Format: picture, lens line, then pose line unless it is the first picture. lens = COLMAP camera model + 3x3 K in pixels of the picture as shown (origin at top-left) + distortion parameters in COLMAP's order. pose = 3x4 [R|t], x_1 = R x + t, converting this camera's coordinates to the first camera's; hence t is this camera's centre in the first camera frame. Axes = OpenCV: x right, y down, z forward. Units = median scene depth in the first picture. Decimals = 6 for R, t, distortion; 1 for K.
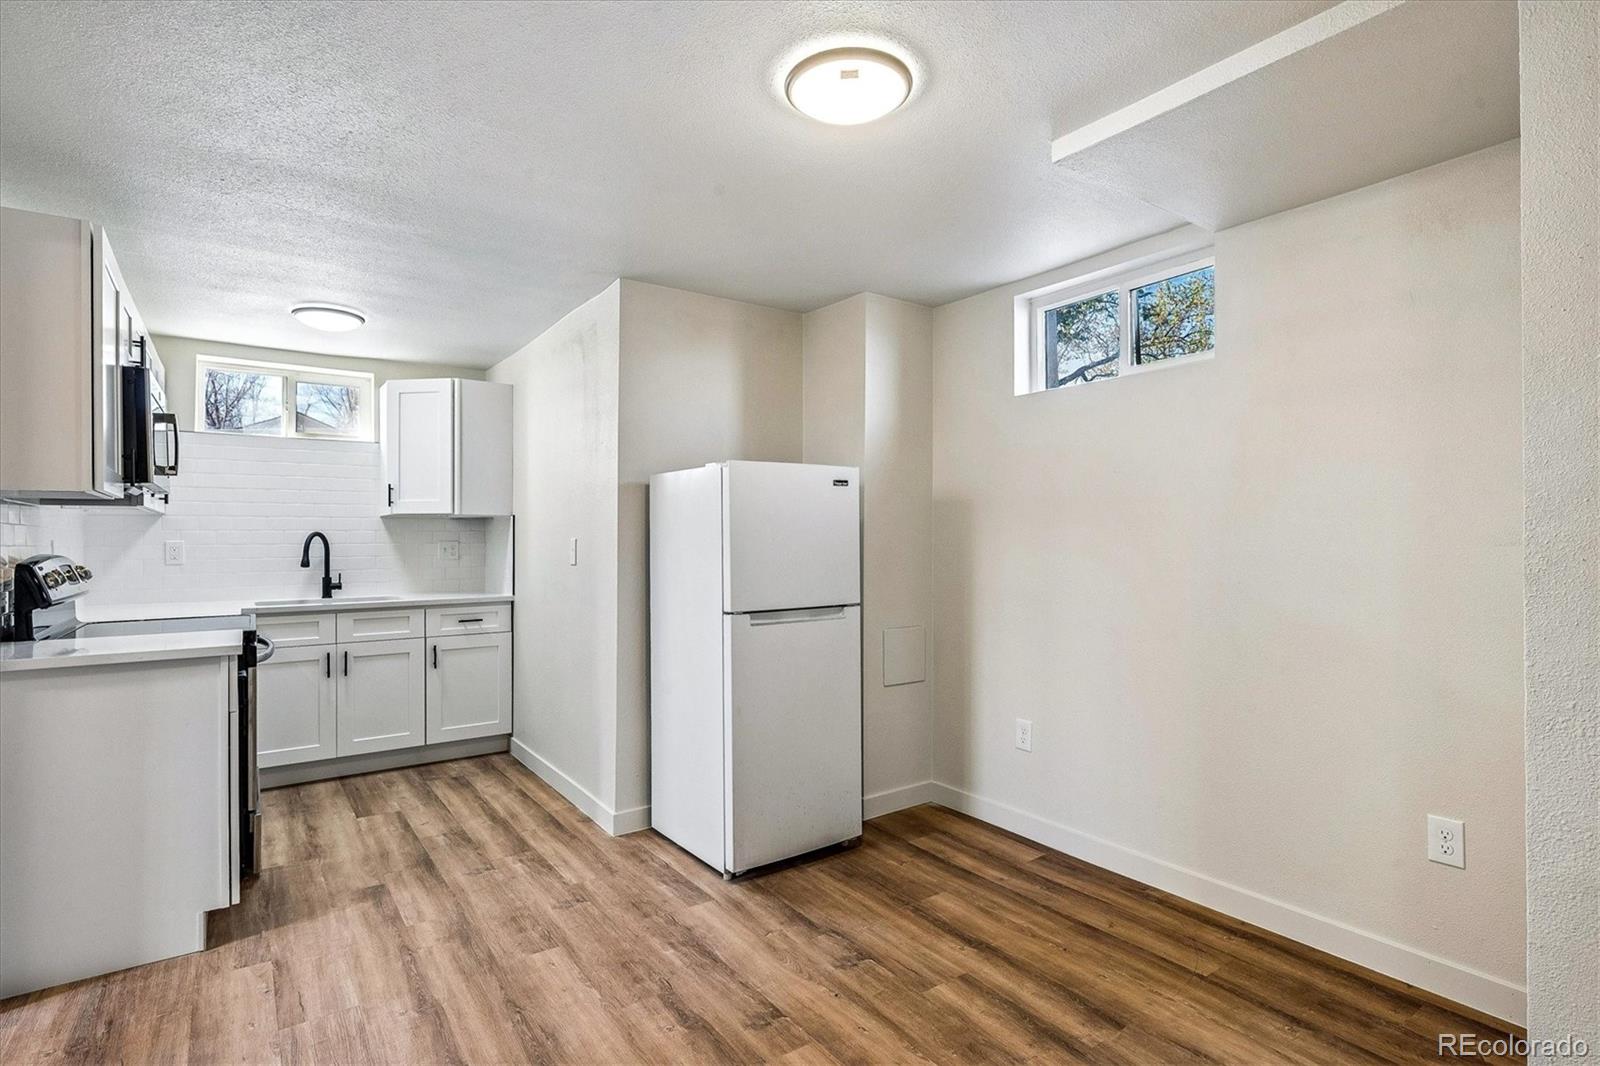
lens RADIAL K [[813.2, 0, 770.9], [0, 813.2, 533.7], [0, 0, 1]] dist [0.010944, -0.000086]
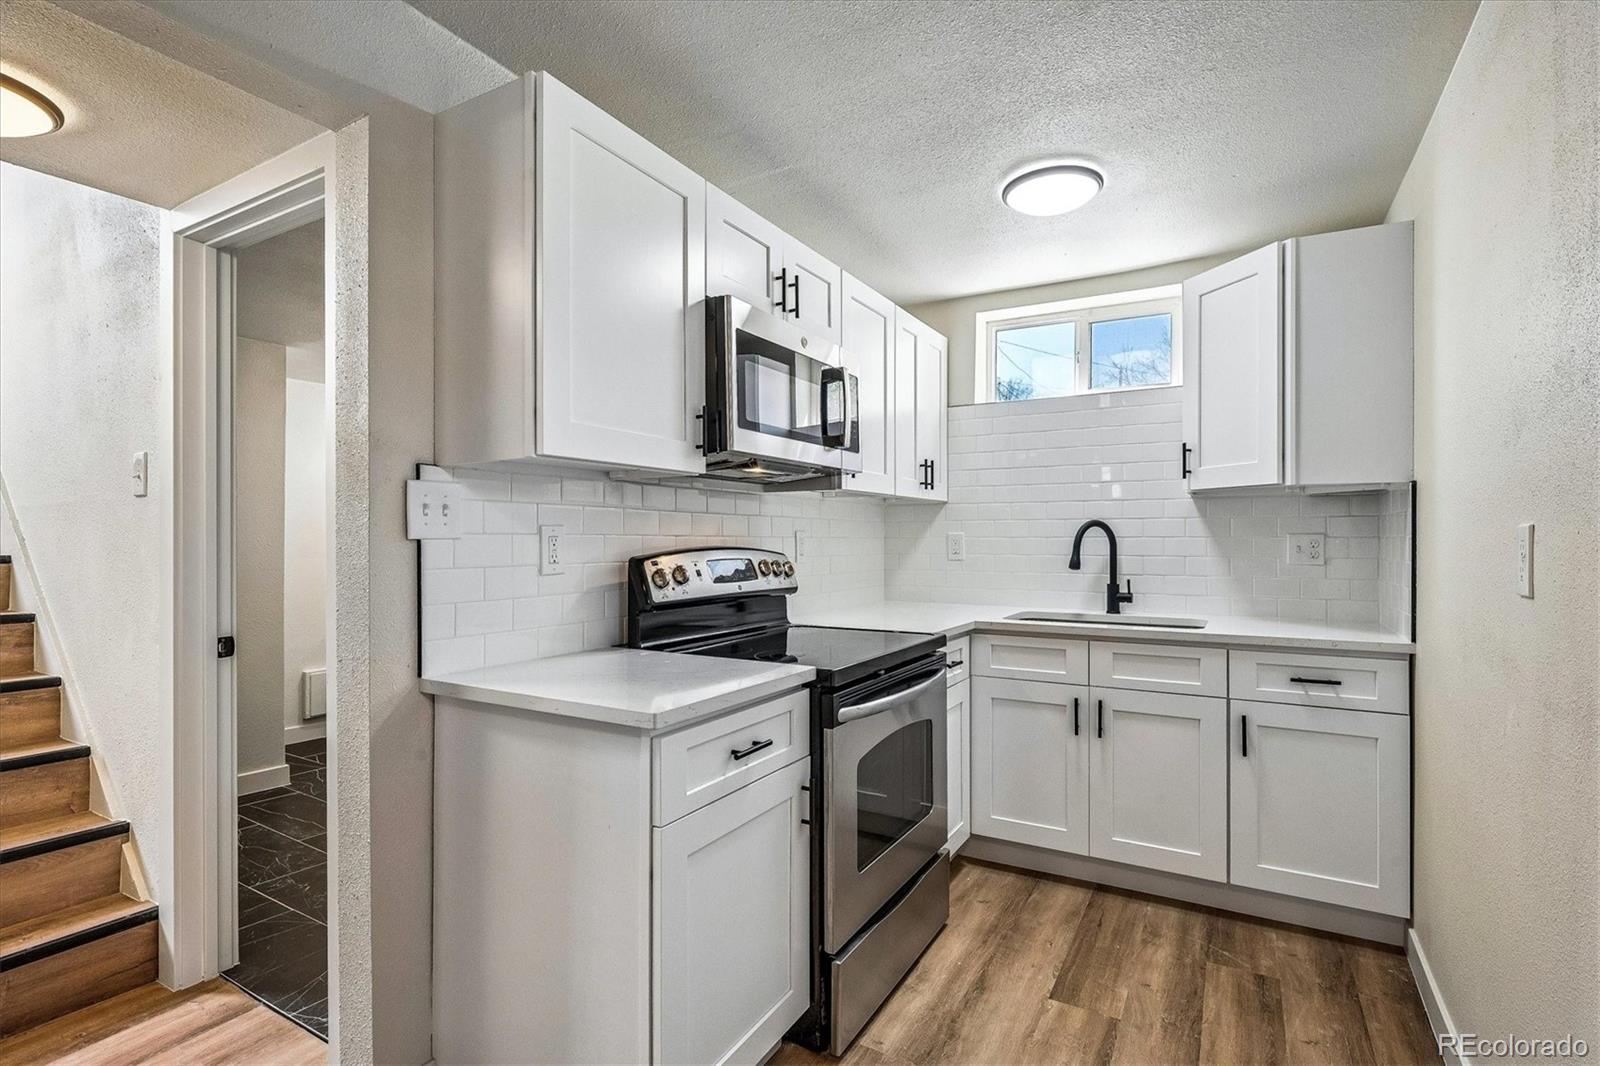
lens RADIAL K [[813.2, 0, 770.9], [0, 813.2, 533.7], [0, 0, 1]] dist [0.010944, -0.000086]
pose [[0.471874, 0.004053, -0.881657, -0.064034], [0.002683, 0.999978, 0.006033, 0.004875], [0.881662, -0.005212, 0.471853, 0.438898]]
